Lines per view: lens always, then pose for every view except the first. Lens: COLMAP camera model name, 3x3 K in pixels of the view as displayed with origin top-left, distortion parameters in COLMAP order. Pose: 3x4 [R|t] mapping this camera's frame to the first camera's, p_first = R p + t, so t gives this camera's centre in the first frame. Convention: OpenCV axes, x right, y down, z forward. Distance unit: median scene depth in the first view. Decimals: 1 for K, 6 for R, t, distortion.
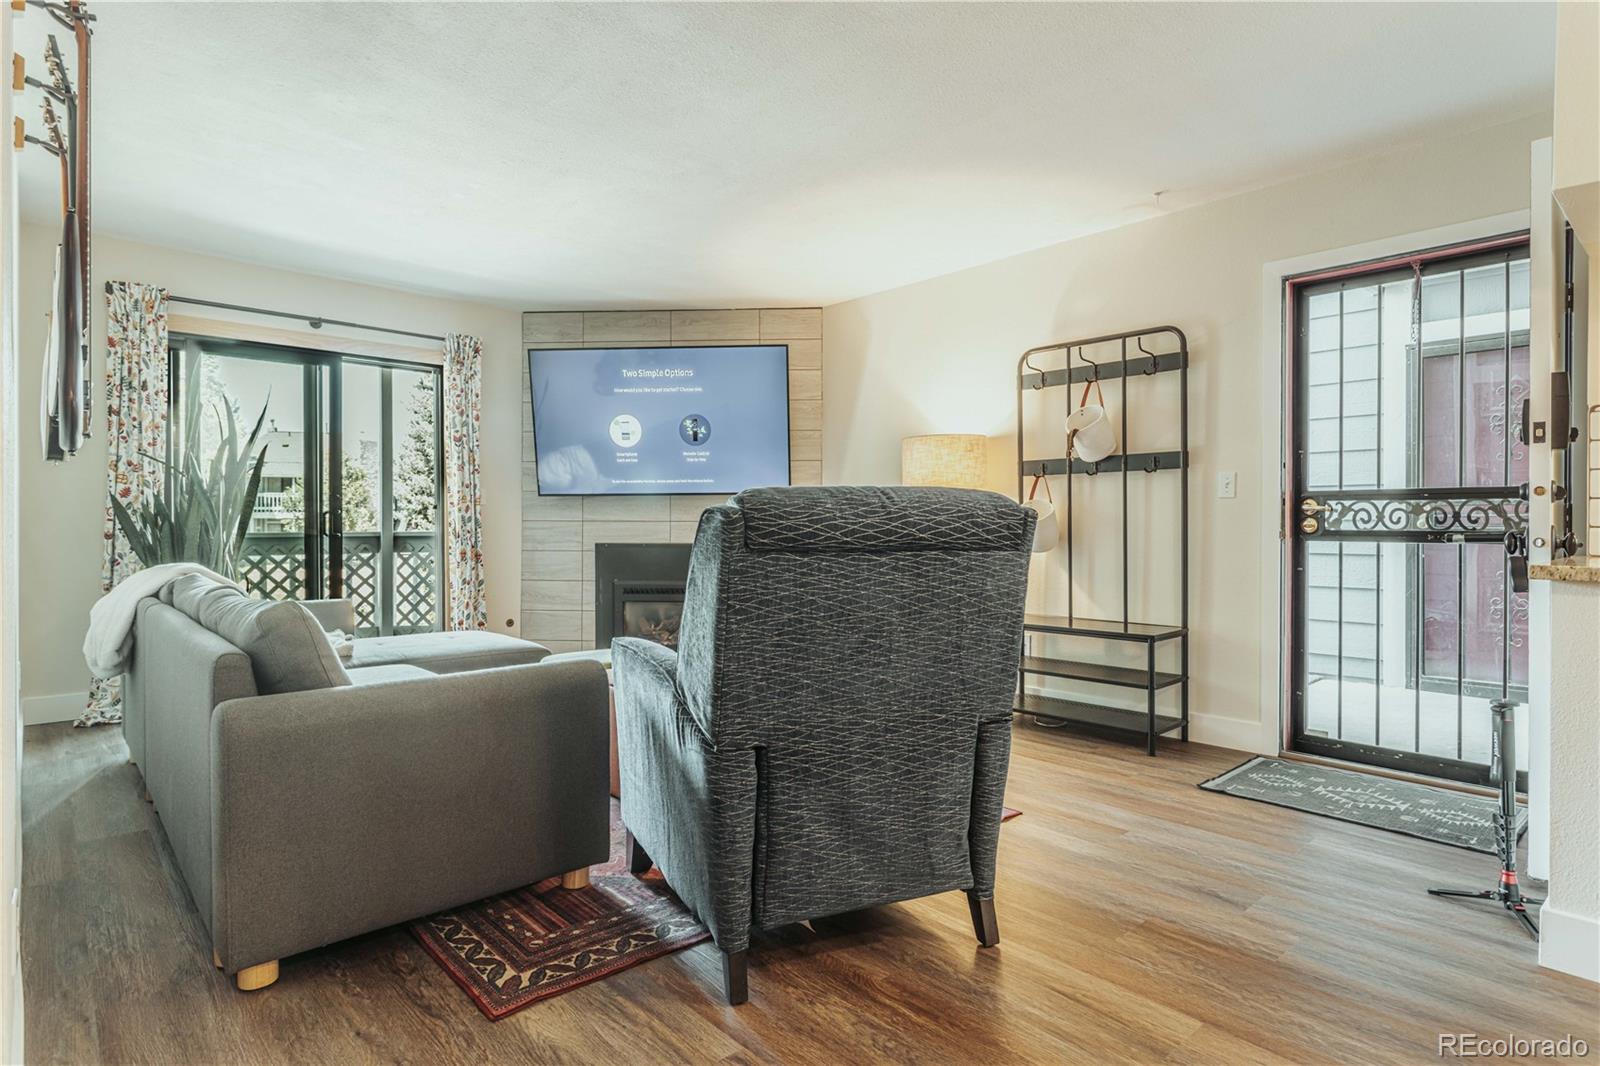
lens RADIAL K [[854.4, 0, 797.8], [0, 854.4, 529.2], [0, 0, 1]] dist [-0.004239, 0.005520]
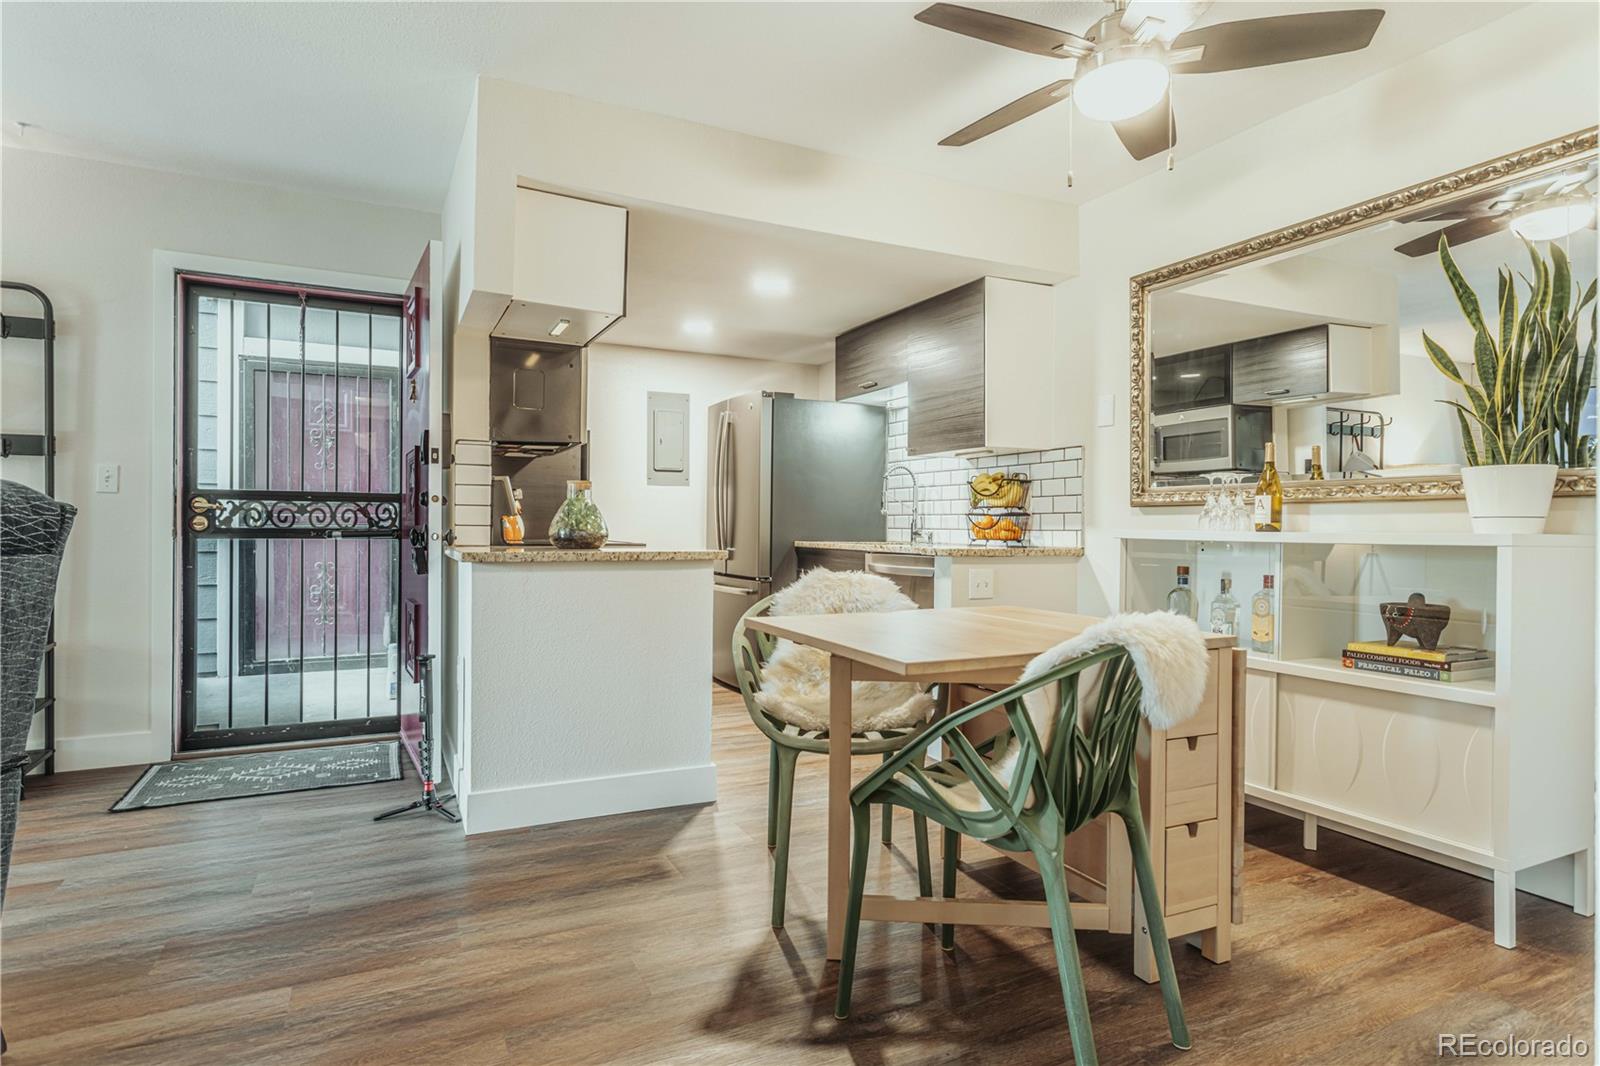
lens RADIAL K [[854.4, 0, 807.2], [0, 854.4, 526.8], [0, 0, 1]] dist [-0.004239, 0.005520]
pose [[0.267031, -0.000606, 0.963688, -0.149819], [0.001199, 0.999999, 0.000297, 0.000163], [-0.963687, 0.001076, 0.267031, 0.033818]]
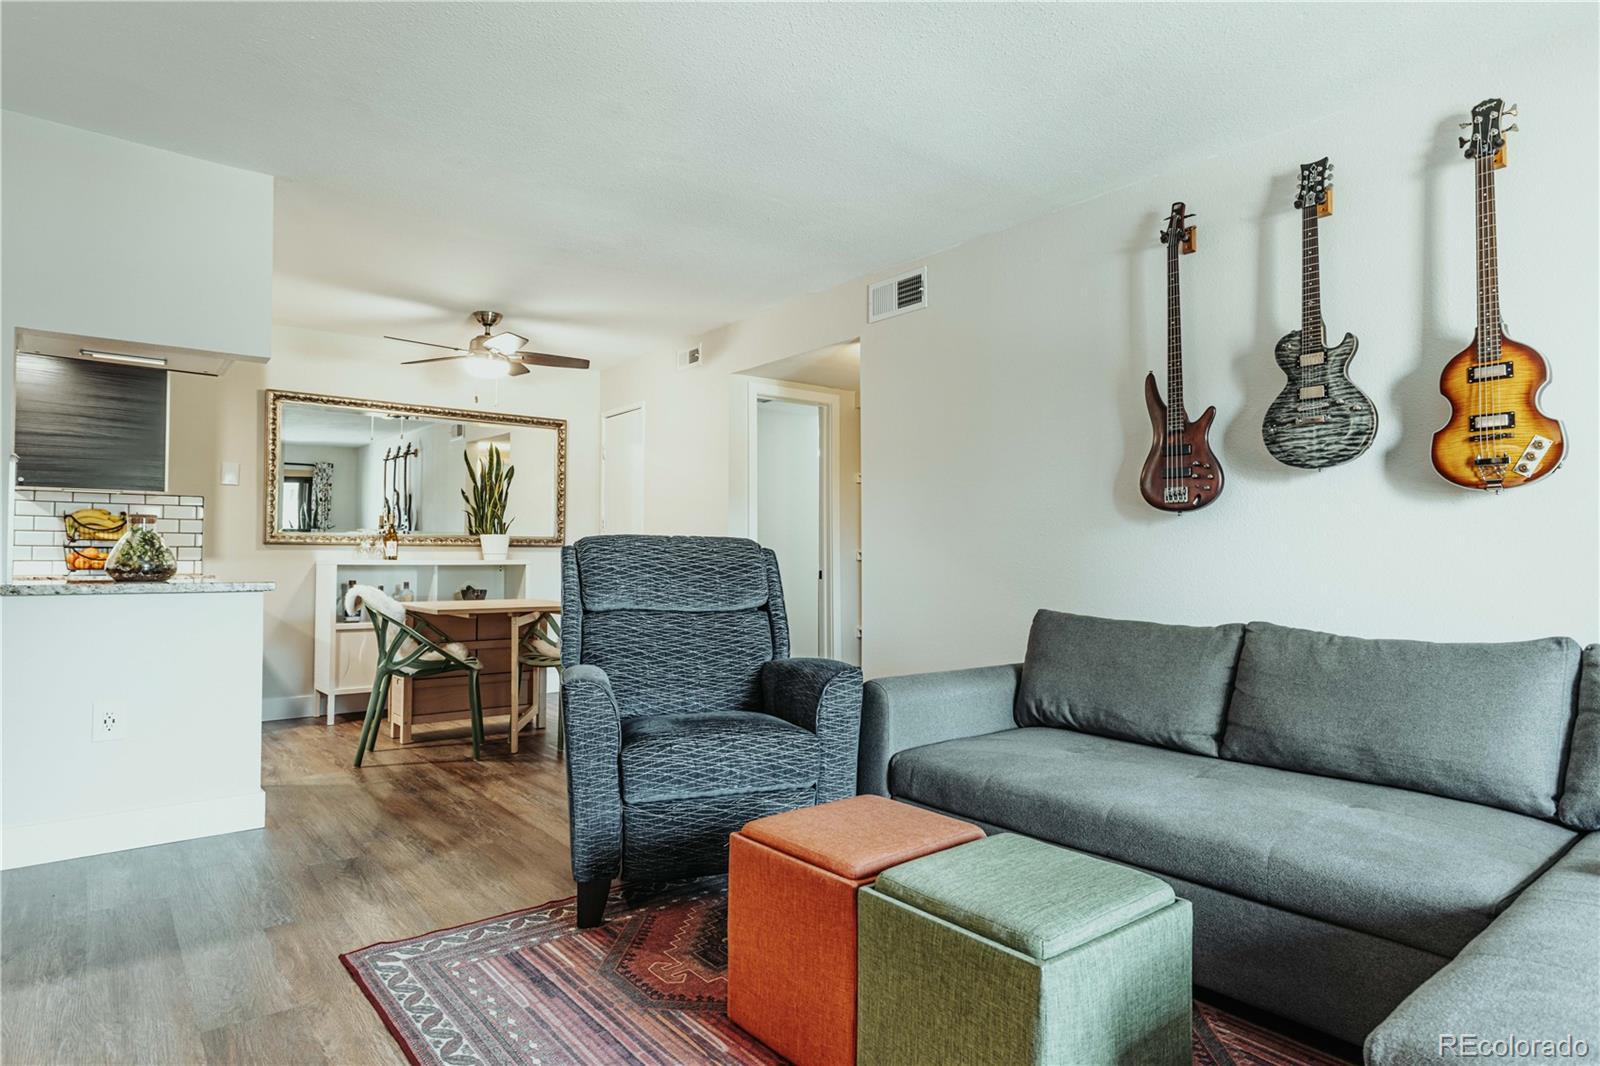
lens RADIAL K [[898.0, 0, 836.7], [0, 898.0, 533.6], [0, 0, 1]] dist [-0.009016, 0.002550]
pose [[-0.999549, -0.001796, 0.029966, -0.121193], [-0.002487, 0.999732, -0.023031, -0.006339], [-0.029917, -0.023095, -0.999286, 1.174386]]
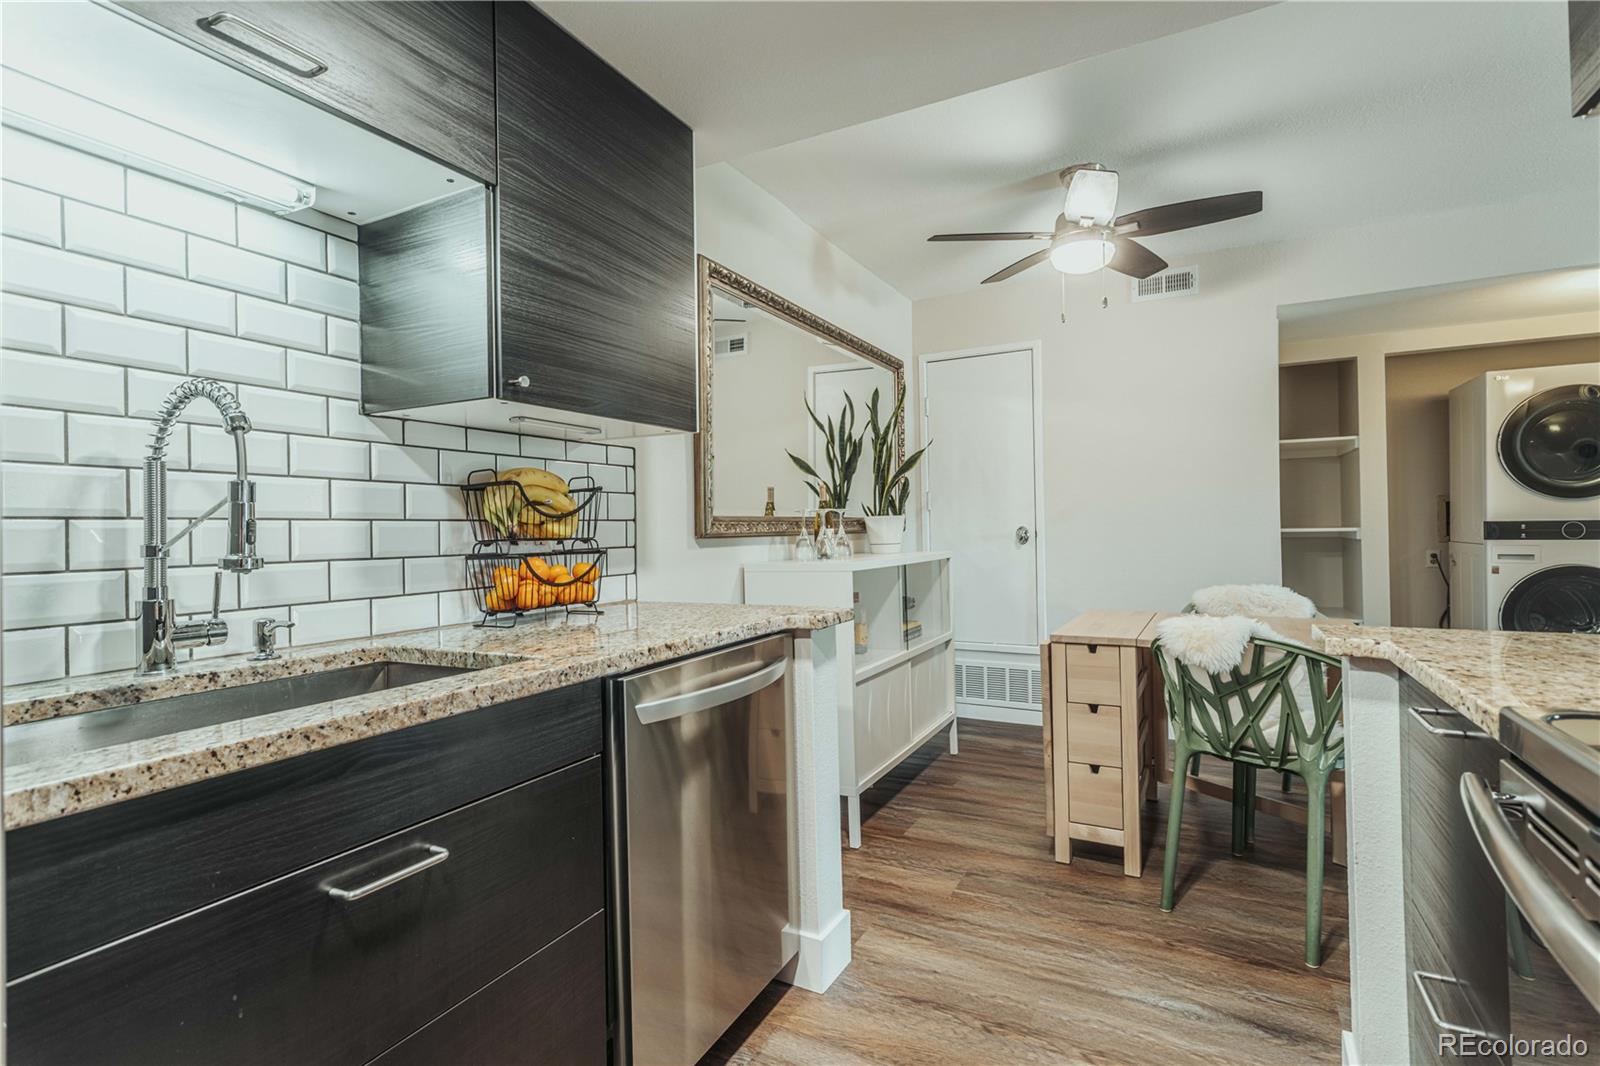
lens RADIAL K [[757.8, 0, 802.6], [0, 757.8, 526.0], [0, 0, 1]] dist [0.000766, 0.001545]
pose [[-0.942154, 0.013071, -0.334925, 0.835262], [0.012584, 0.999914, 0.003623, -0.028564], [0.334944, -0.000802, -0.942238, 0.527345]]
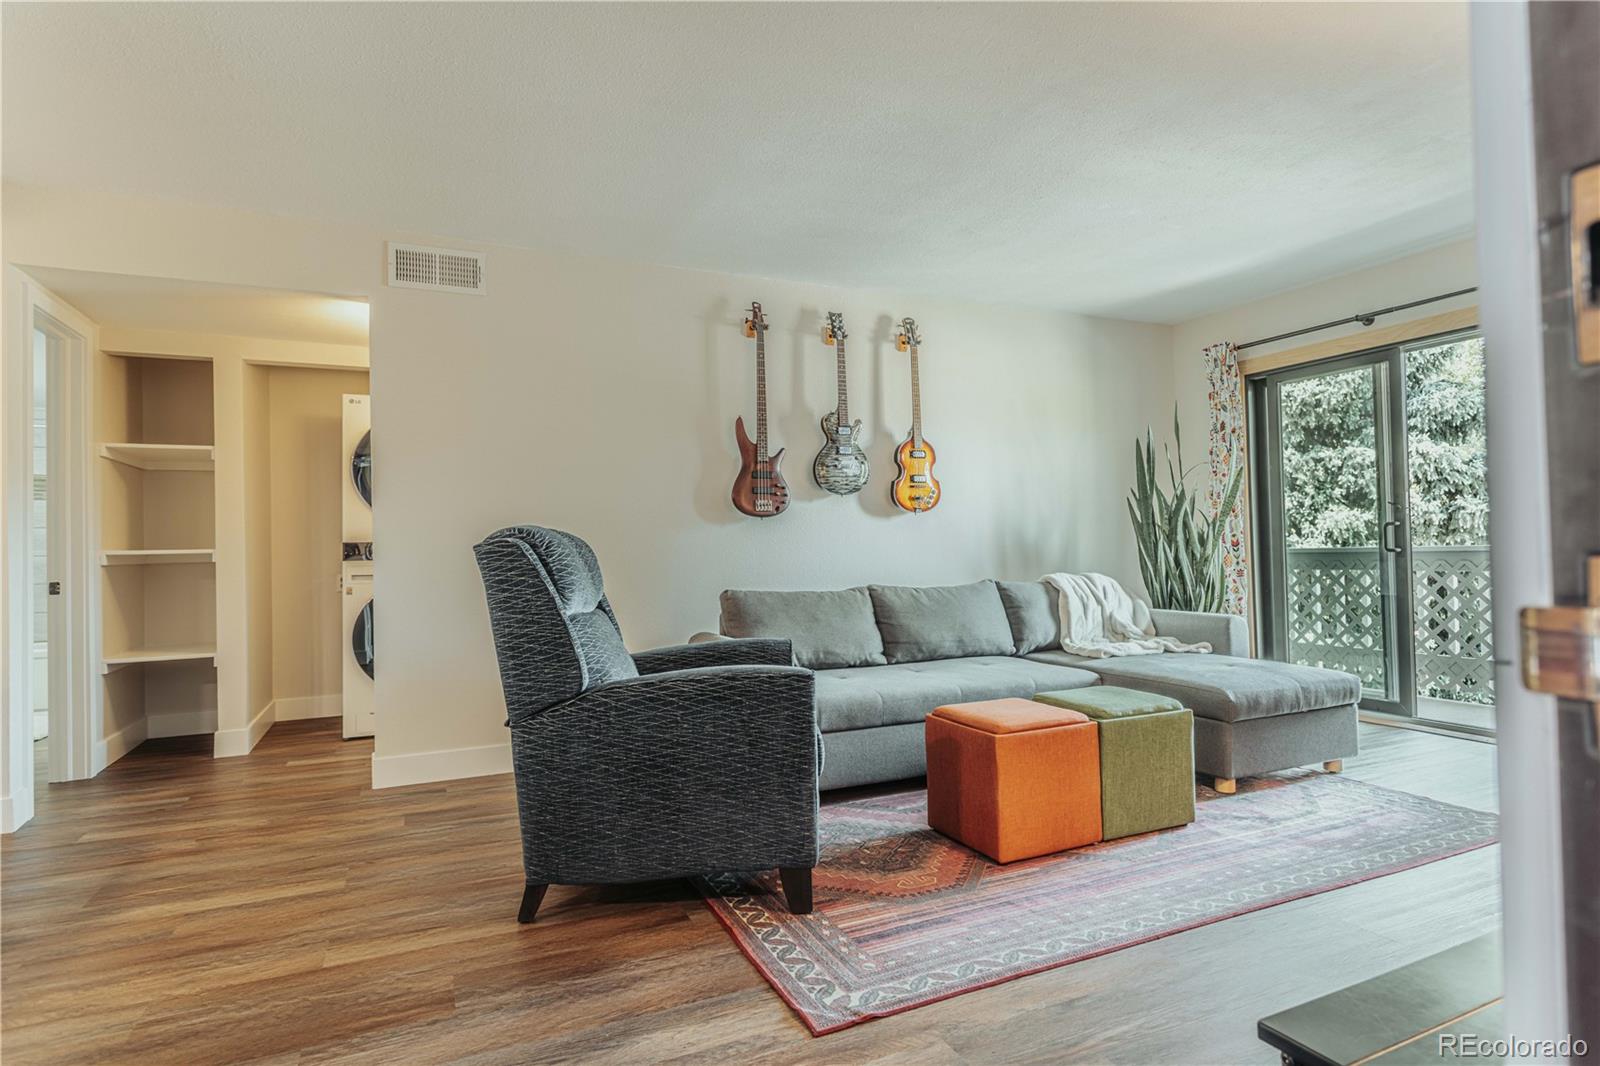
lens RADIAL K [[854.4, 0, 807.7], [0, 854.4, 526.3], [0, 0, 1]] dist [-0.004239, 0.005520]
pose [[-0.296736, -0.021001, -0.954729, 0.560483], [0.014919, 0.999534, -0.026623, -0.003461], [0.954843, -0.022143, -0.296284, 0.788724]]
